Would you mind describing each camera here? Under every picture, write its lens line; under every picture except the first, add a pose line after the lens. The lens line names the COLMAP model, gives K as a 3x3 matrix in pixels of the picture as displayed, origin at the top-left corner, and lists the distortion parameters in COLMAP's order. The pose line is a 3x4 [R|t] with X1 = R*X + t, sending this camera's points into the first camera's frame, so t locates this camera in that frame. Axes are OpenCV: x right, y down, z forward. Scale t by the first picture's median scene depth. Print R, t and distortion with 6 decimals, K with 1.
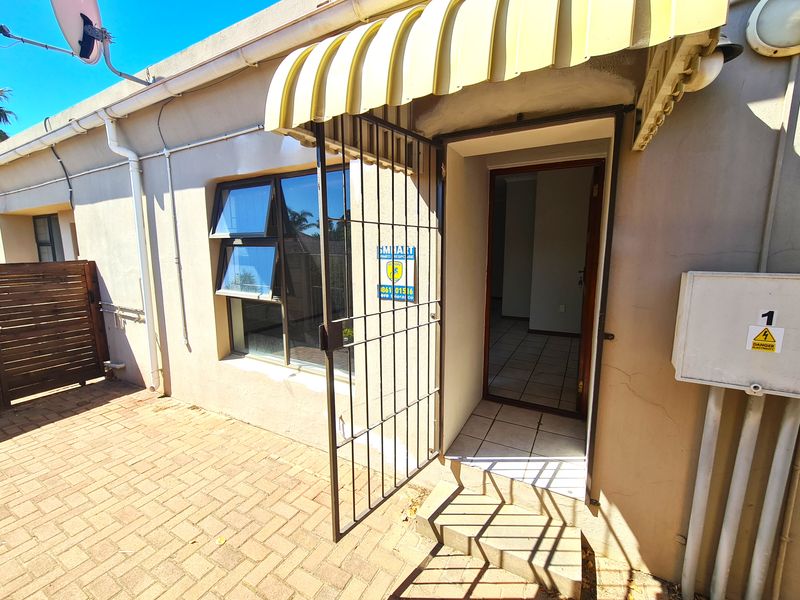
lens RADIAL K [[331.0, 0, 402.5], [0, 331.0, 295.5], [0, 0, 1]] dist [-0.004779, 0.002015]
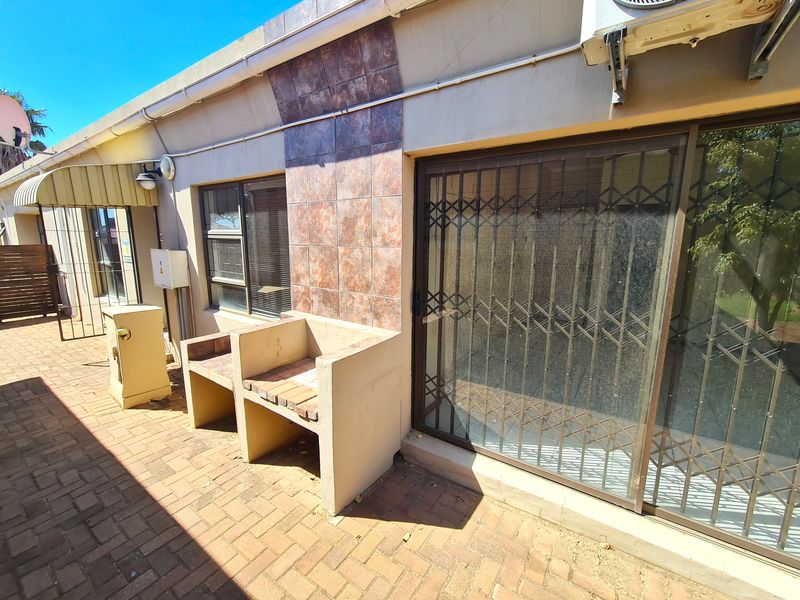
lens RADIAL K [[331.0, 0, 398.8], [0, 331.0, 301.2], [0, 0, 1]] dist [-0.004779, 0.002015]
pose [[0.996125, 0.033882, -0.081165, 0.732957], [-0.031922, 0.999169, 0.025326, 0.065453], [0.081956, -0.022637, 0.996379, -0.409168]]
